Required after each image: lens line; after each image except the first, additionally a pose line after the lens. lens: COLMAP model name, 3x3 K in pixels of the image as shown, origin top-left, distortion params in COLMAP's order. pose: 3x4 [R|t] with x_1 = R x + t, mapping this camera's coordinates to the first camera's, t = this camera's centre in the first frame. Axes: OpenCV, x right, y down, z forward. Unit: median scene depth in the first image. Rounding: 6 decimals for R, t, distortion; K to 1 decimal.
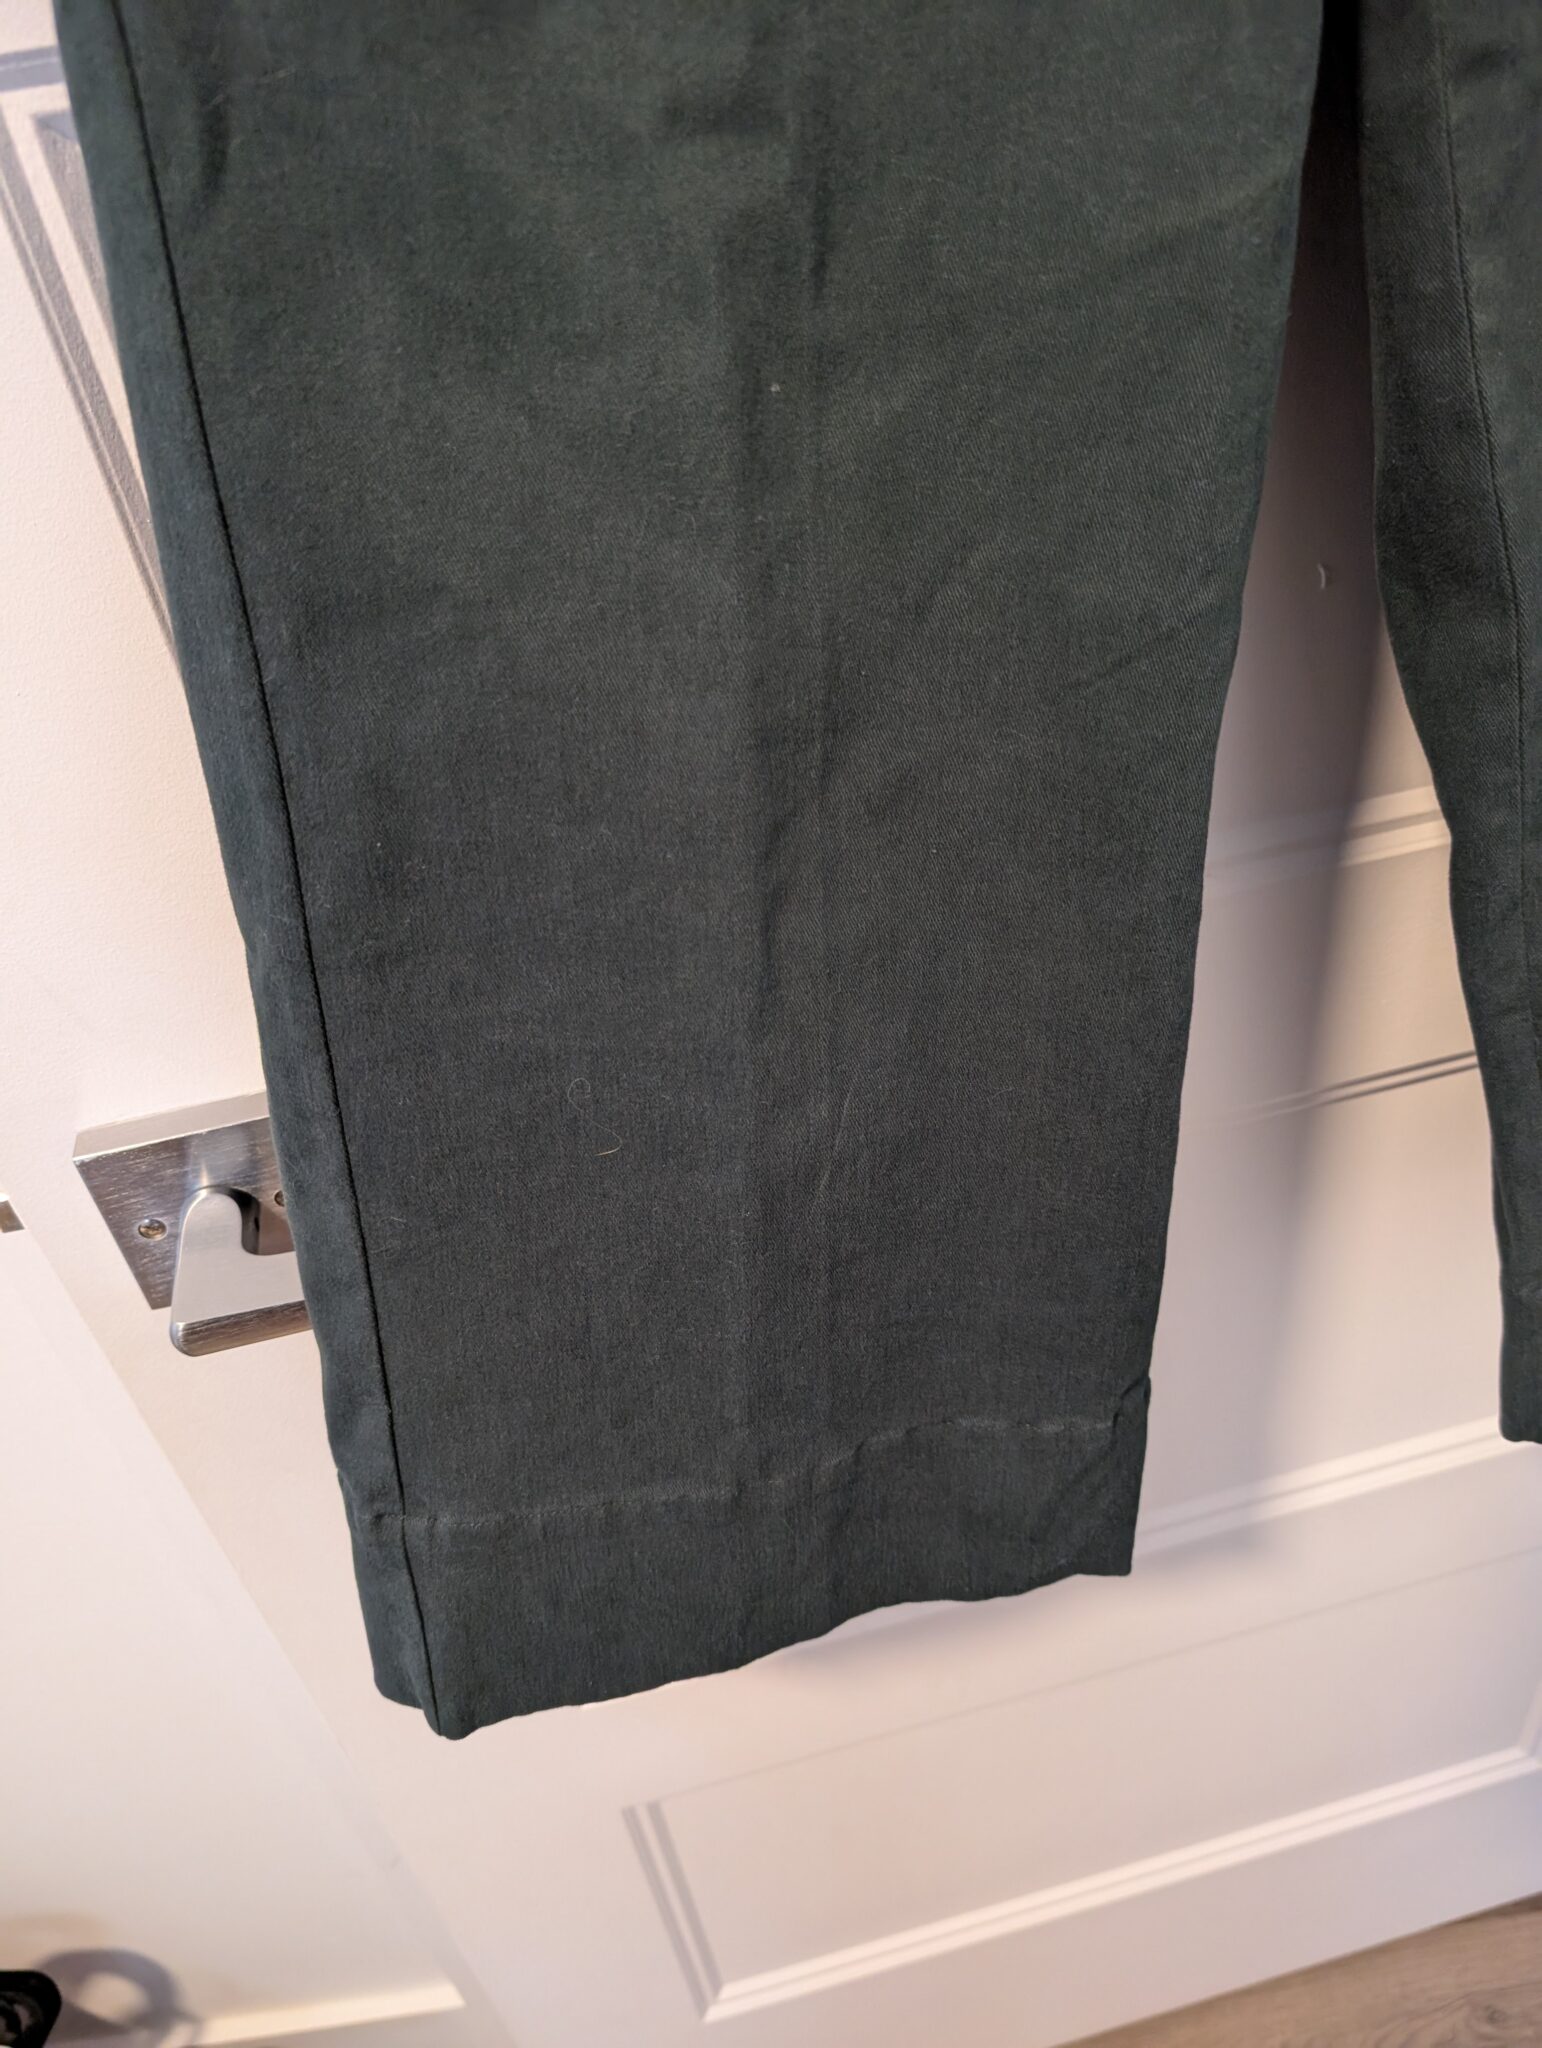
lens RADIAL K [[1407.1, 0, 771.0], [0, 1407.1, 1024.0], [0, 0, 1]] dist [-0.000996, -0.001582]
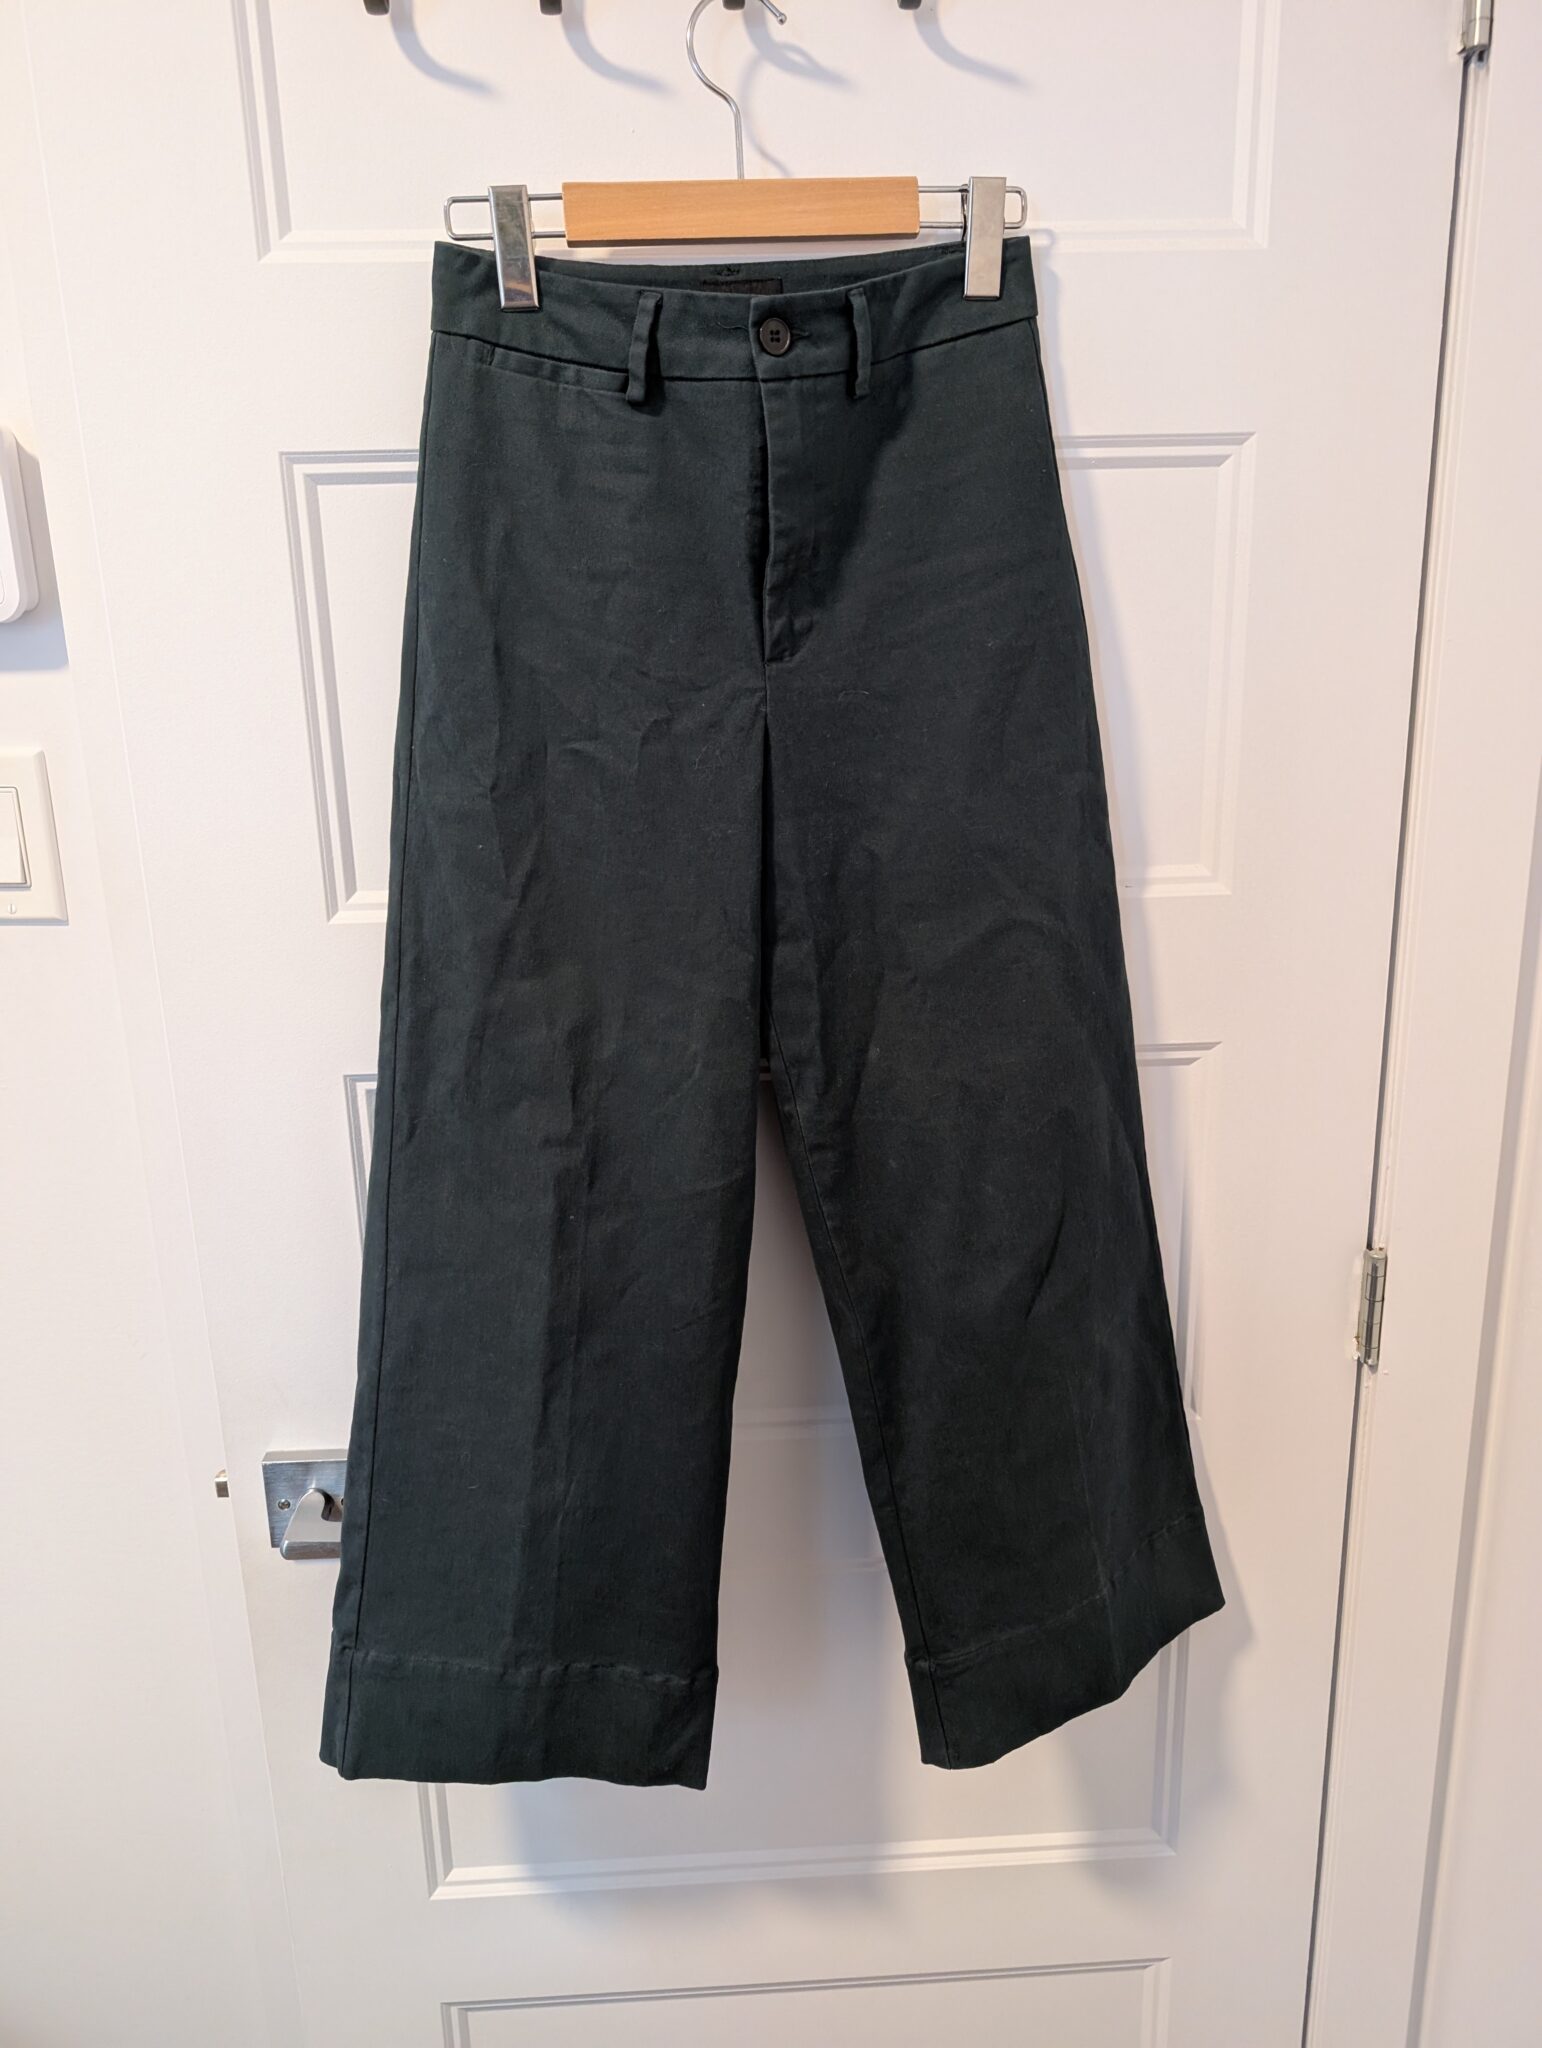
lens RADIAL K [[1407.1, 0, 771.0], [0, 1407.1, 1024.0], [0, 0, 1]] dist [-0.000996, -0.001582]
pose [[0.980537, 0.131460, -0.145826, 0.630778], [-0.175722, 0.918906, -0.353177, 0.122334], [0.087572, 0.371928, 0.924122, -1.487006]]
